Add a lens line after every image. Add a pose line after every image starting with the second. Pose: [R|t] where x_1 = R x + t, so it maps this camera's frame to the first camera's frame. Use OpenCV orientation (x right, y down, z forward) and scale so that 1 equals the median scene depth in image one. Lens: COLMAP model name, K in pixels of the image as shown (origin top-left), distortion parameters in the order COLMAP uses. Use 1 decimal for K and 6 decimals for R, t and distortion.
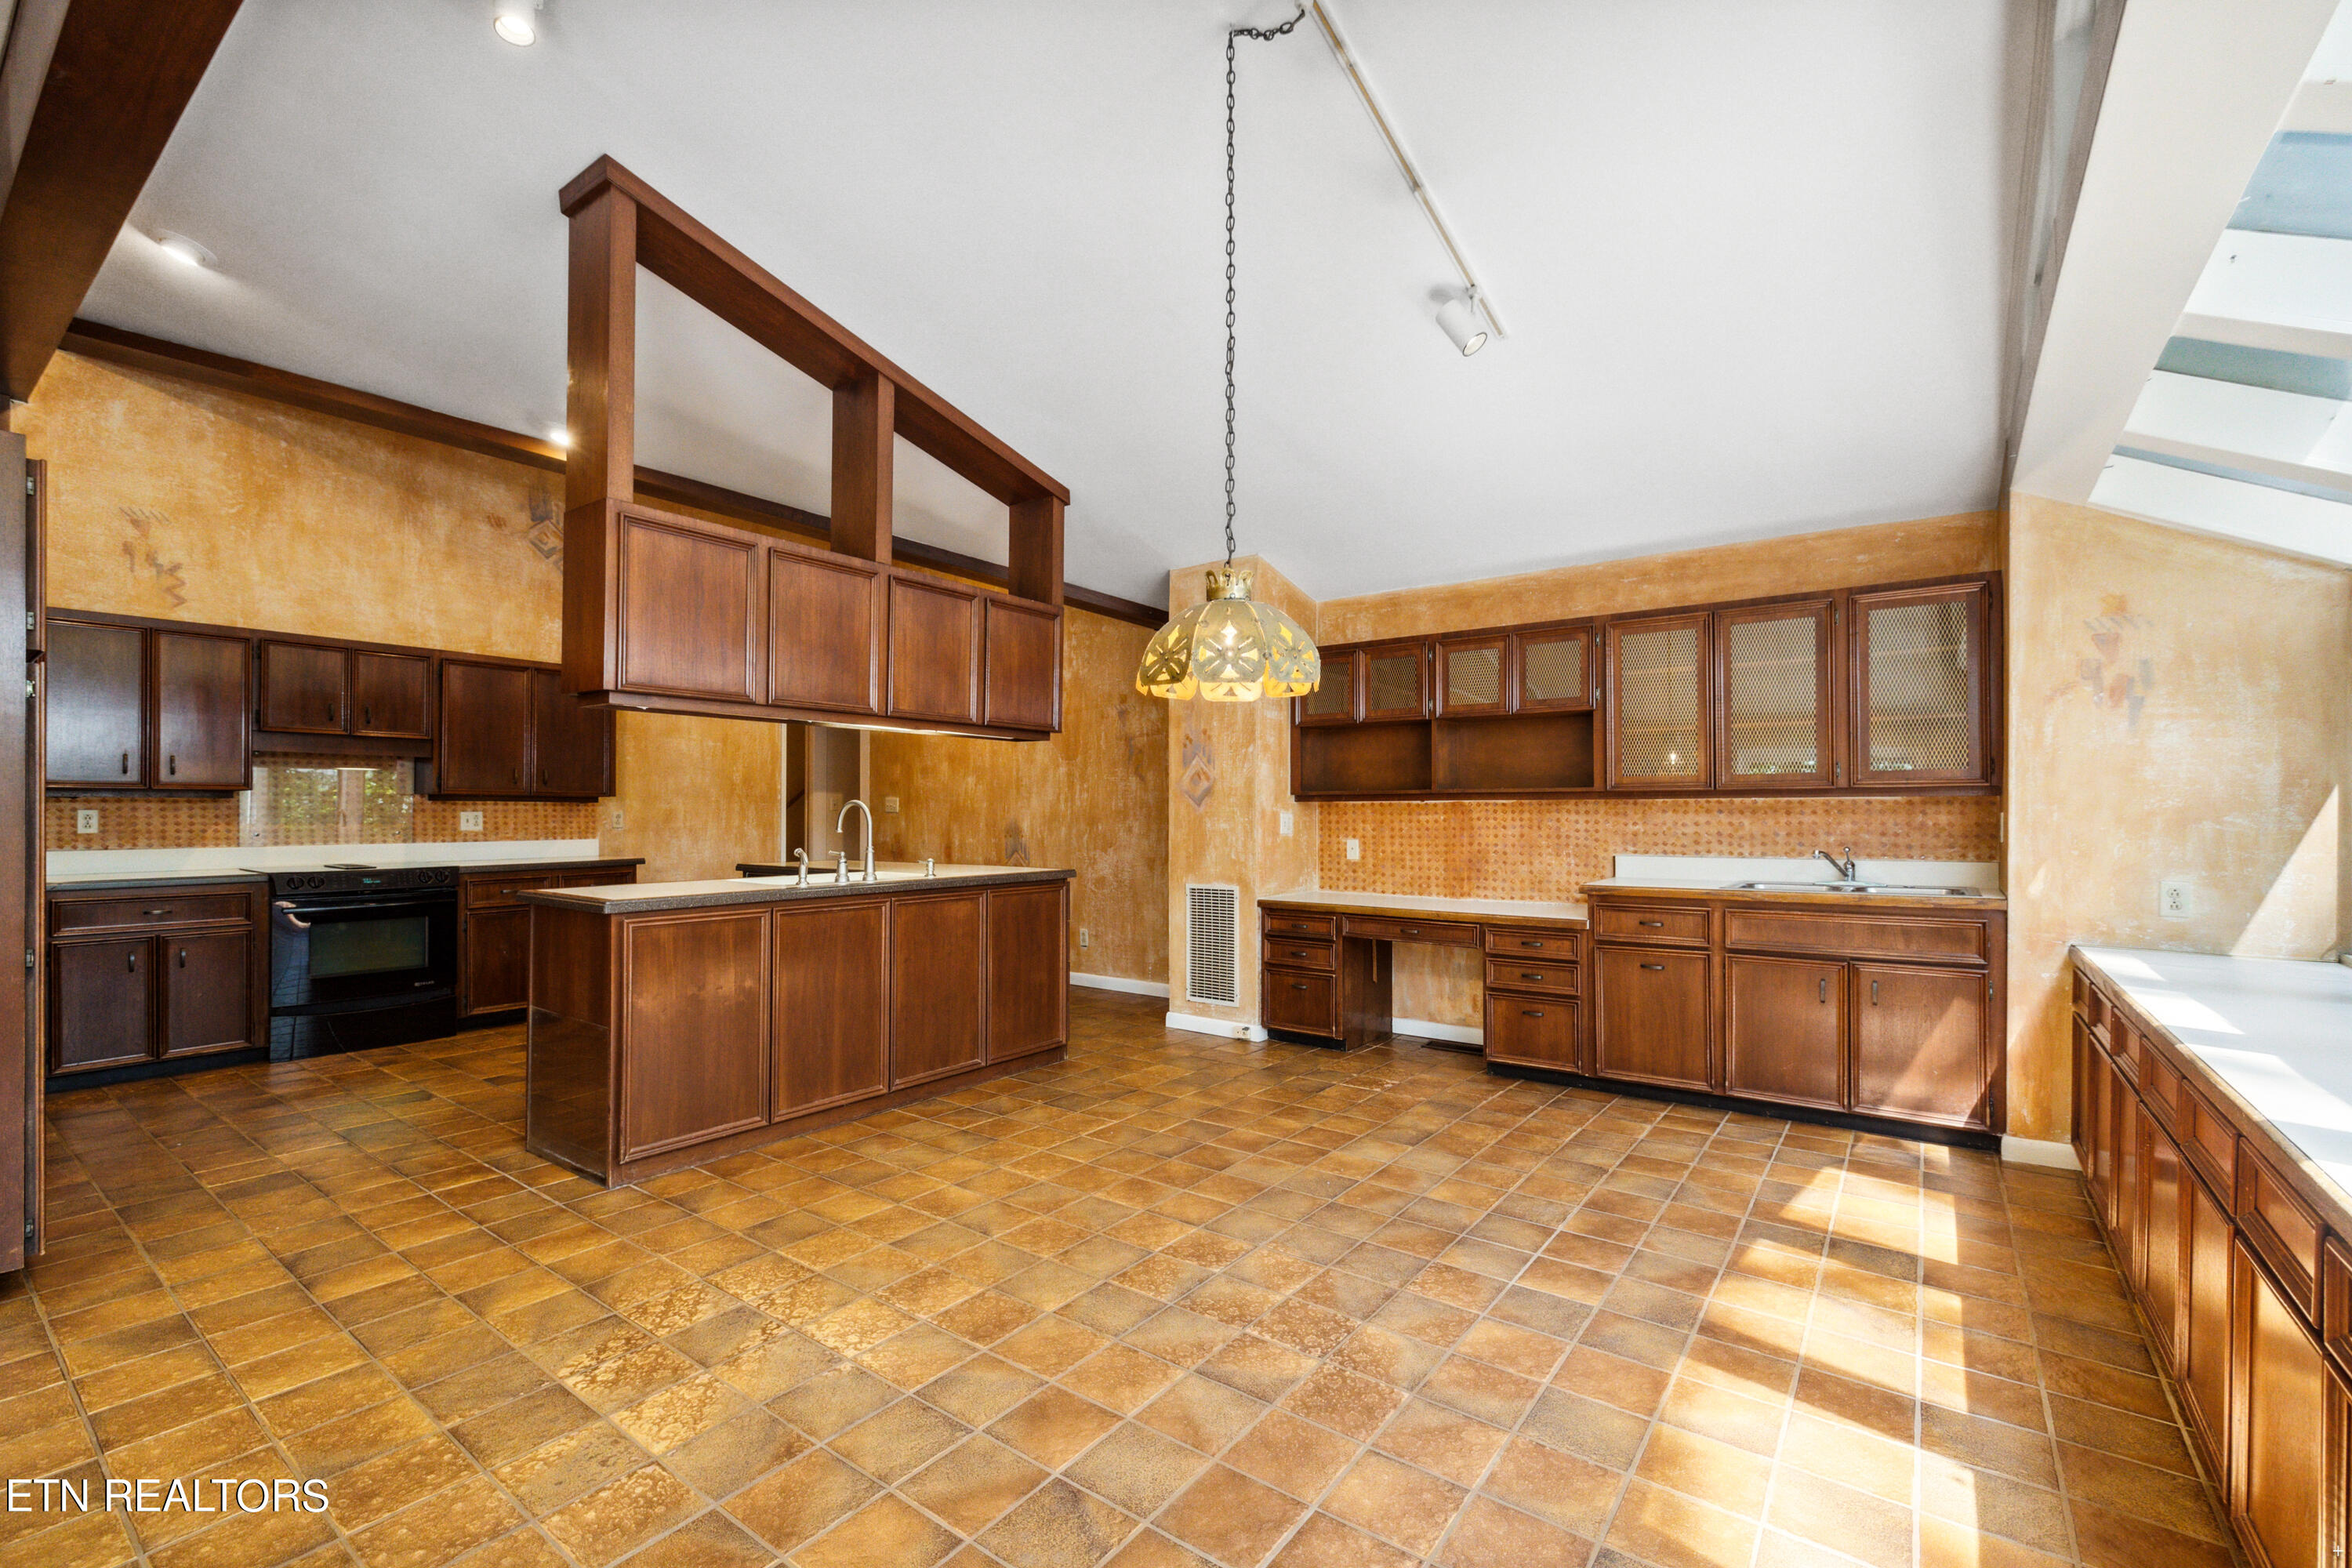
lens RADIAL K [[997.9, 0, 1172.0], [0, 997.9, 791.3], [0, 0, 1]] dist [0.000347, 0.000587]
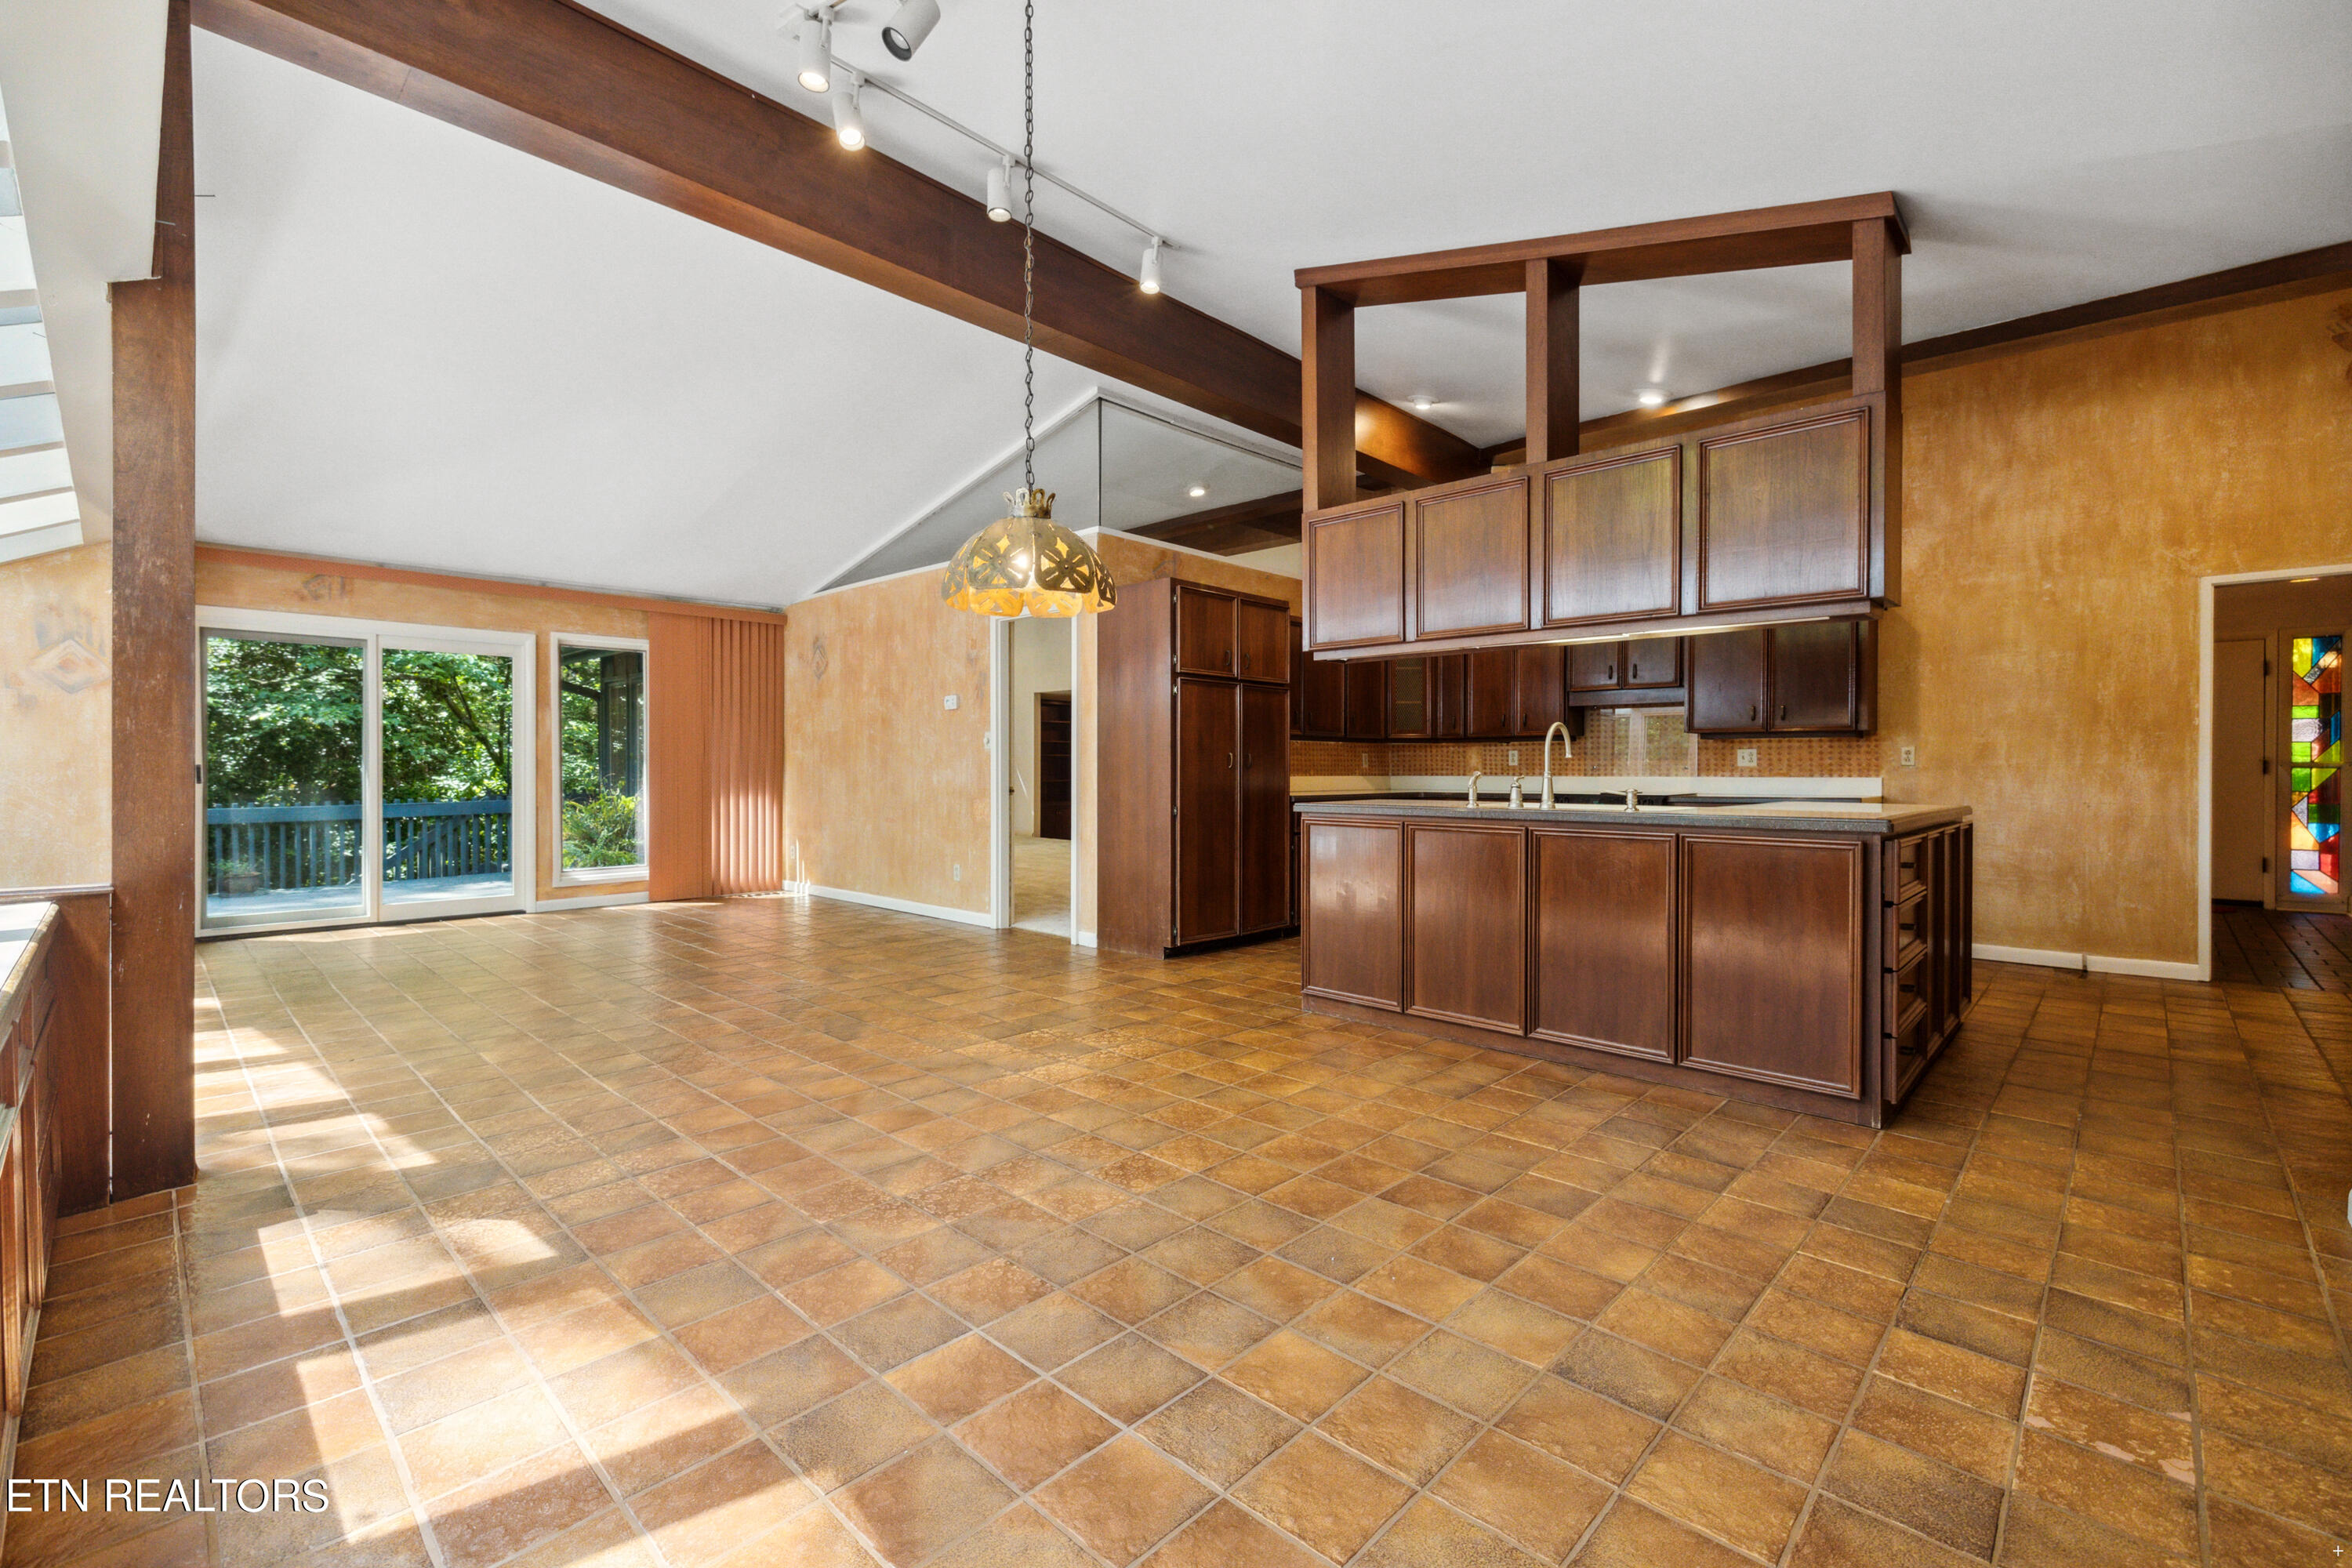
lens RADIAL K [[997.9, 0, 1170.8], [0, 997.9, 785.2], [0, 0, 1]] dist [0.000347, 0.000587]
pose [[-0.112677, 0.017907, -0.993470, 0.767900], [0.020272, 0.999671, 0.015720, 0.053497], [0.993425, -0.018368, -0.113003, 0.894138]]
